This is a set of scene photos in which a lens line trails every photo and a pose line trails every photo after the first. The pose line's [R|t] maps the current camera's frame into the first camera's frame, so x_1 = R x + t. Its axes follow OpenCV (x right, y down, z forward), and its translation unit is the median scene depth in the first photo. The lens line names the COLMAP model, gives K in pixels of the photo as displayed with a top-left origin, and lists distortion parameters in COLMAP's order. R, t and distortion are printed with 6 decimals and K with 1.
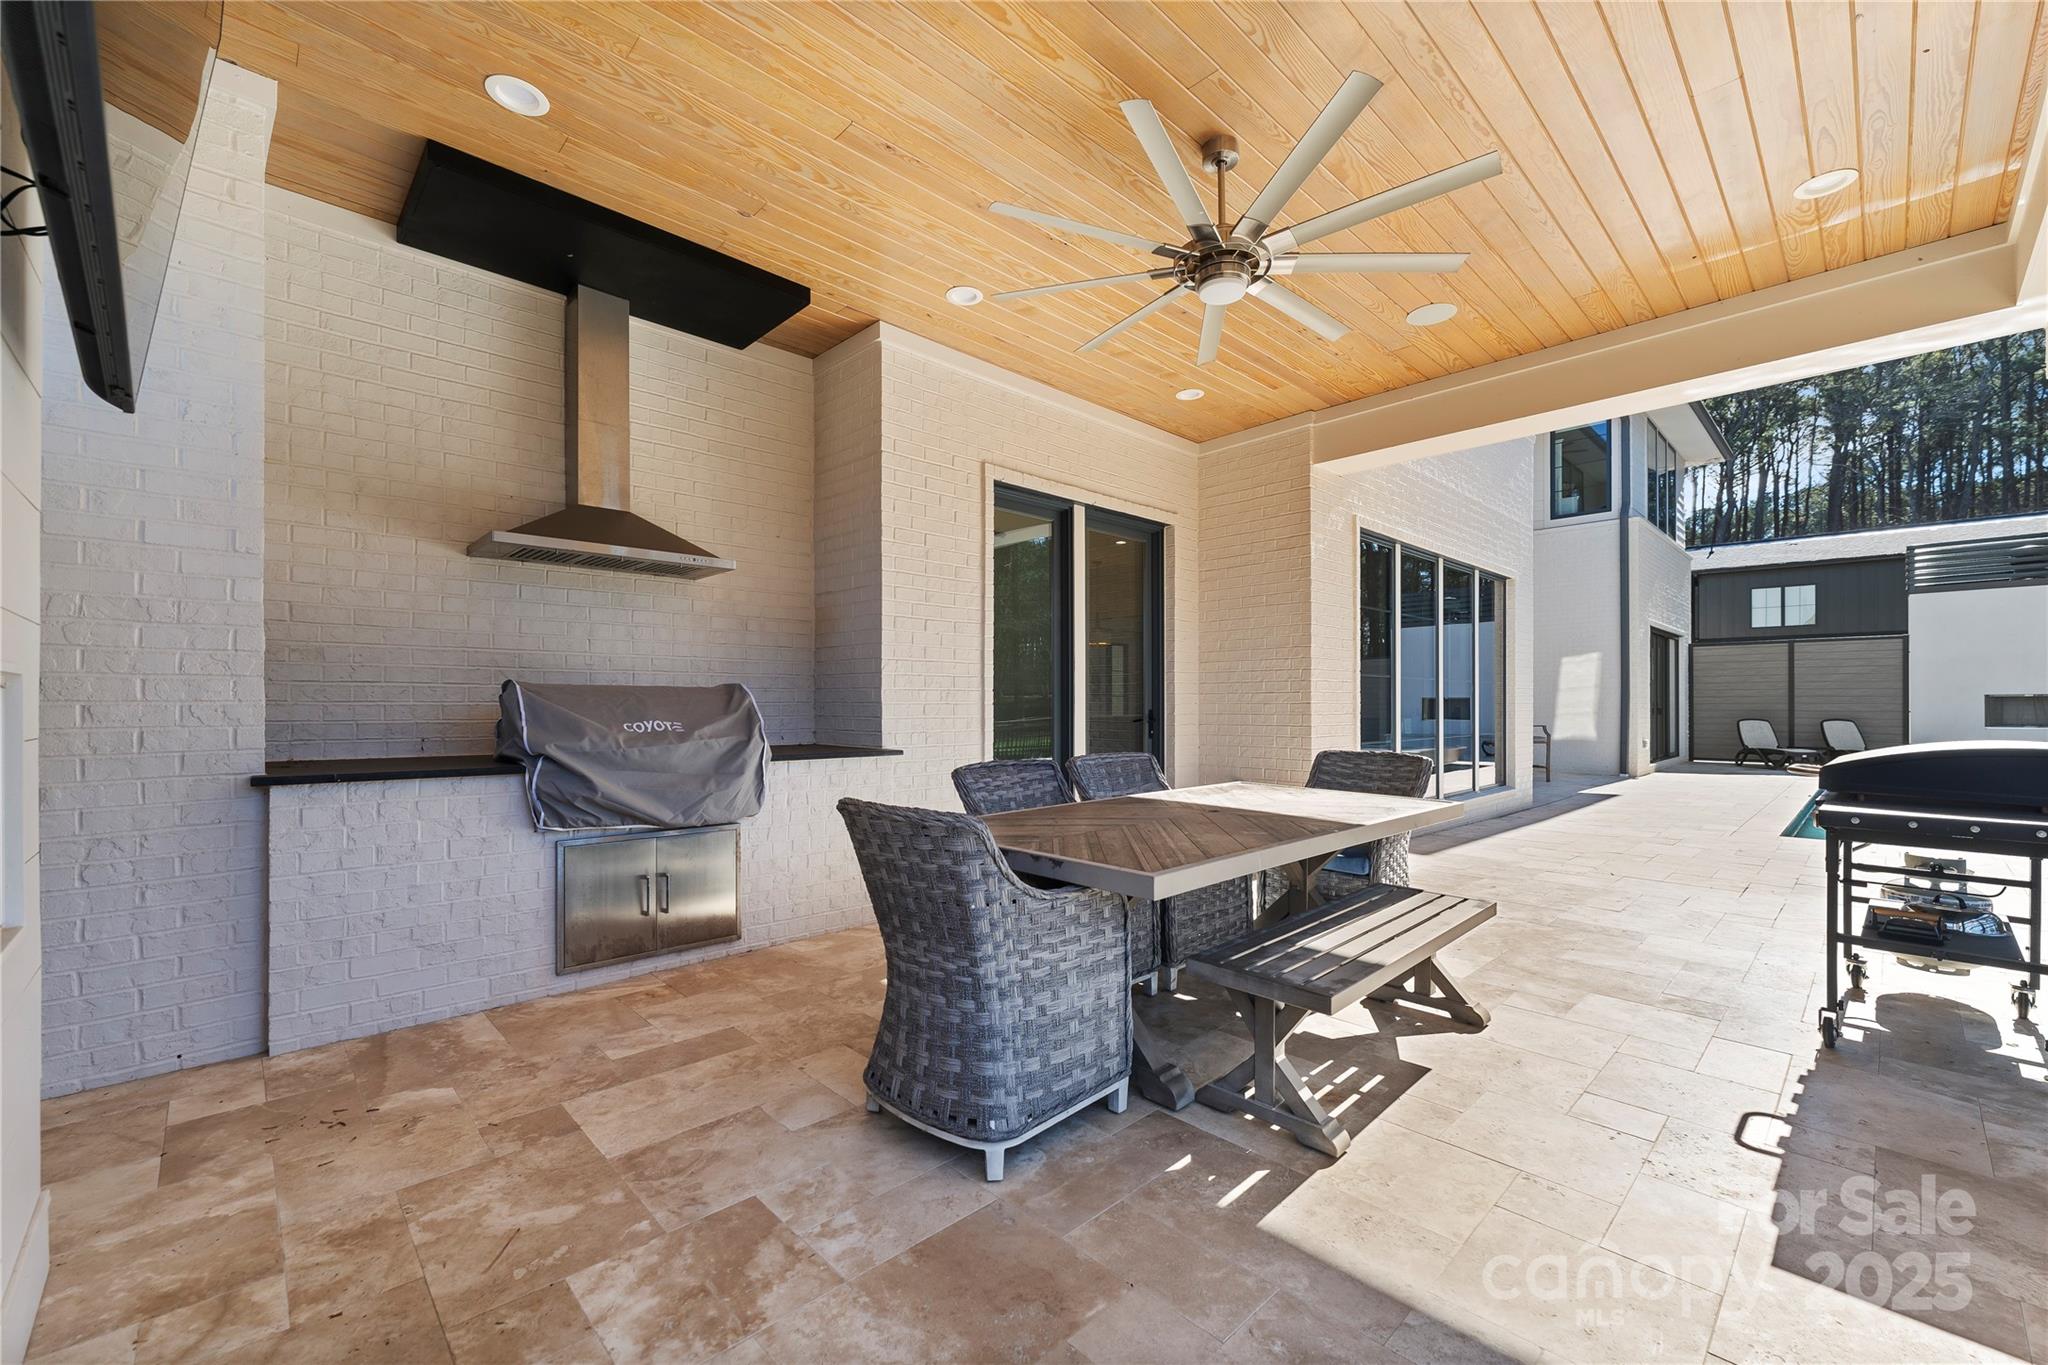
lens RADIAL K [[828.3, 0, 1022.6], [0, 828.3, 699.0], [0, 0, 1]] dist [0.000357, -0.000077]
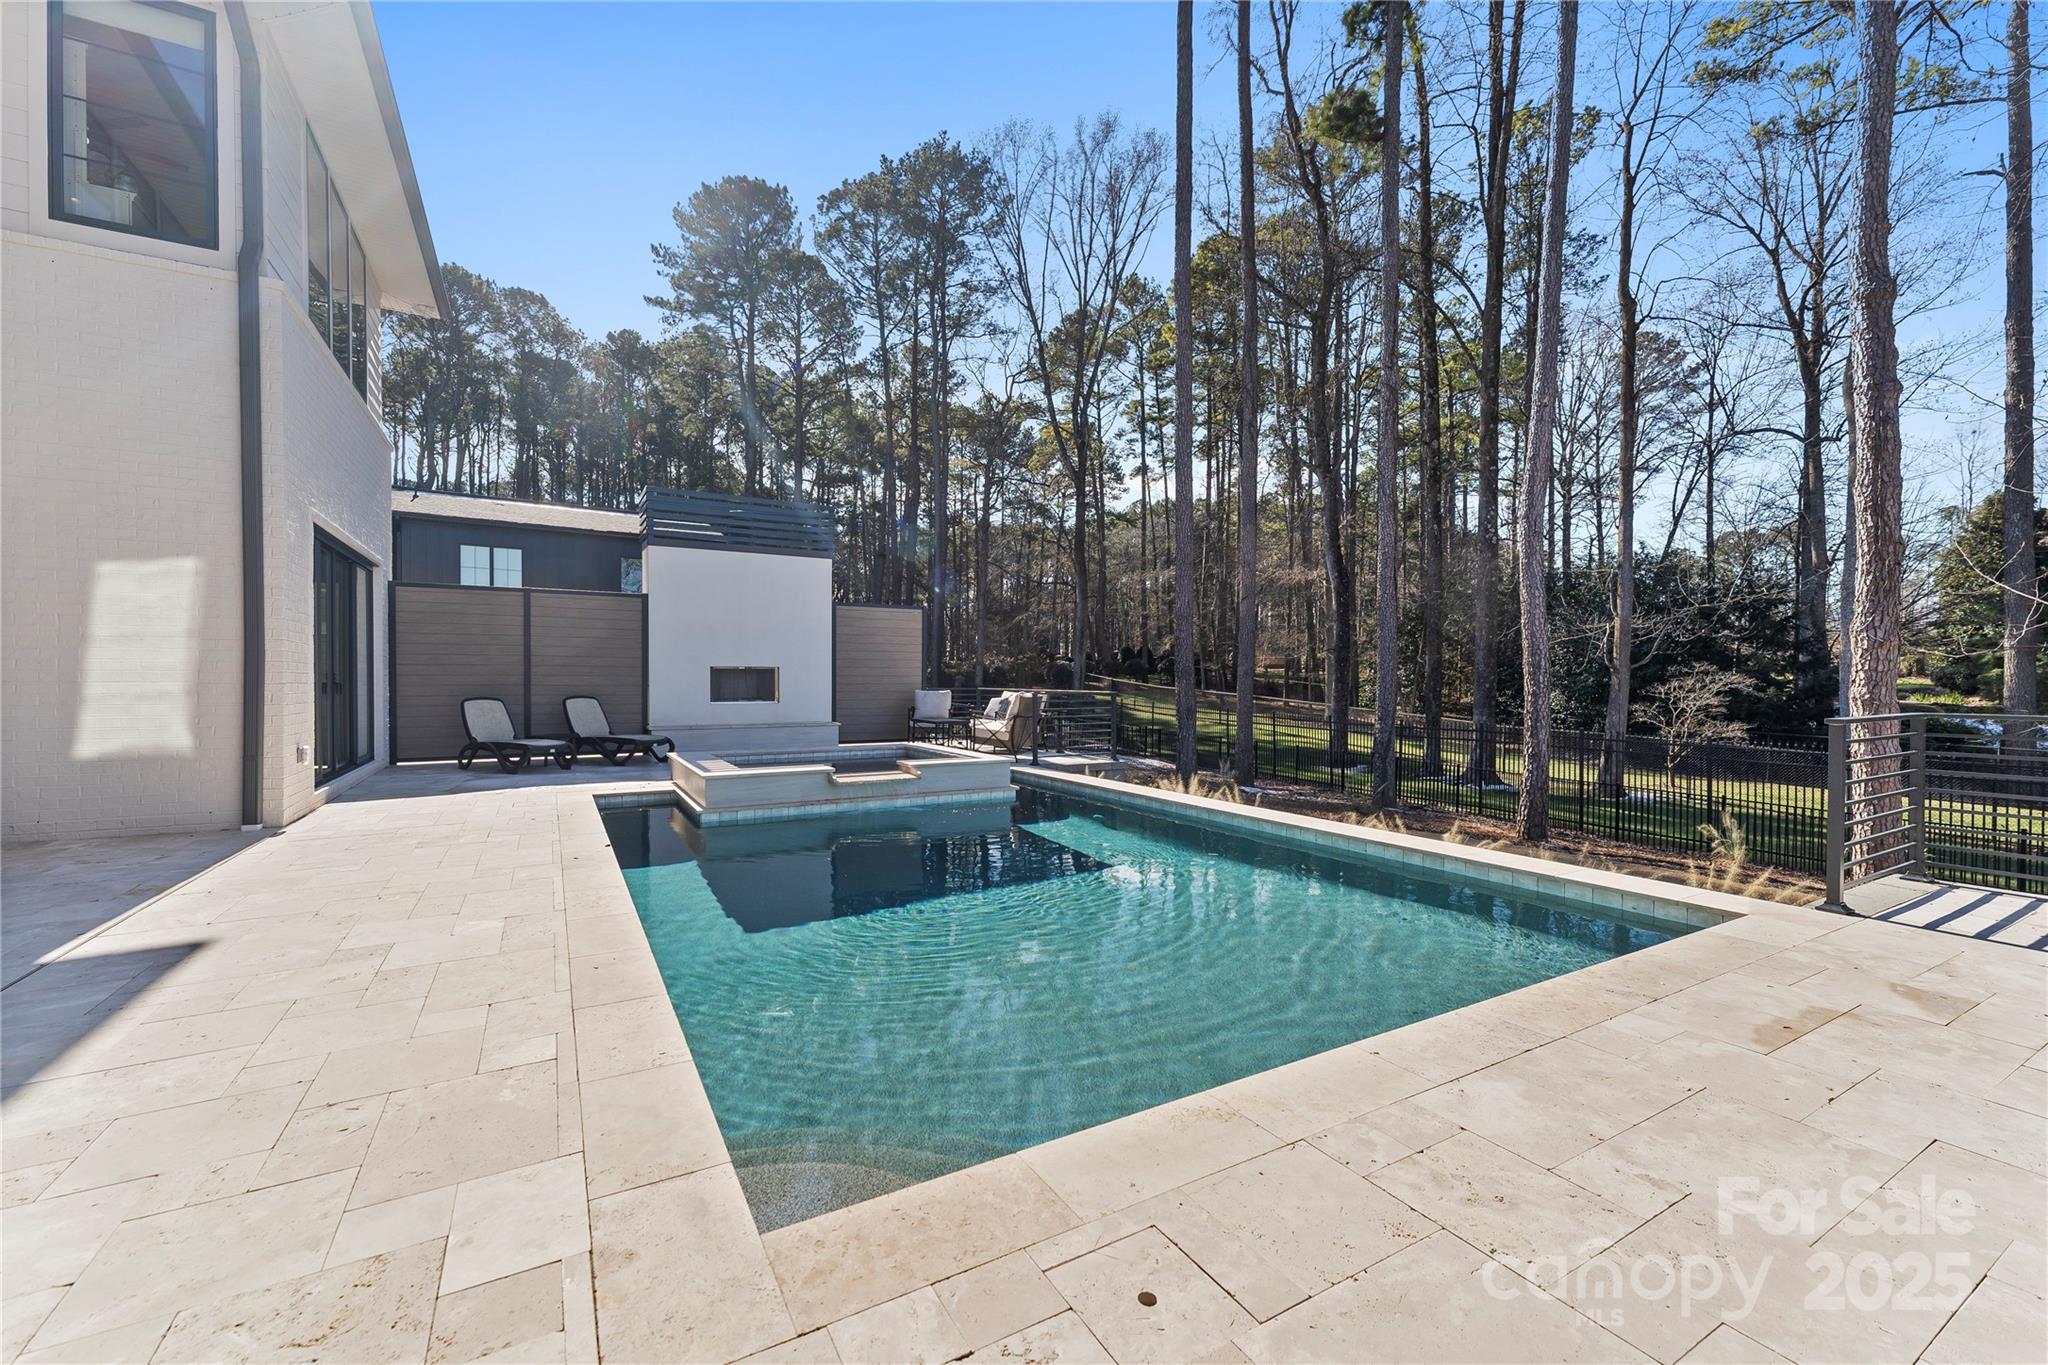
lens RADIAL K [[828.3, 0, 1022.6], [0, 828.3, 699.0], [0, 0, 1]] dist [0.000357, -0.000077]
pose [[0.240949, -0.020960, 0.970311, 0.321898], [-0.014041, 0.999587, 0.025079, 0.001838], [-0.970436, -0.019667, 0.240555, 0.397065]]
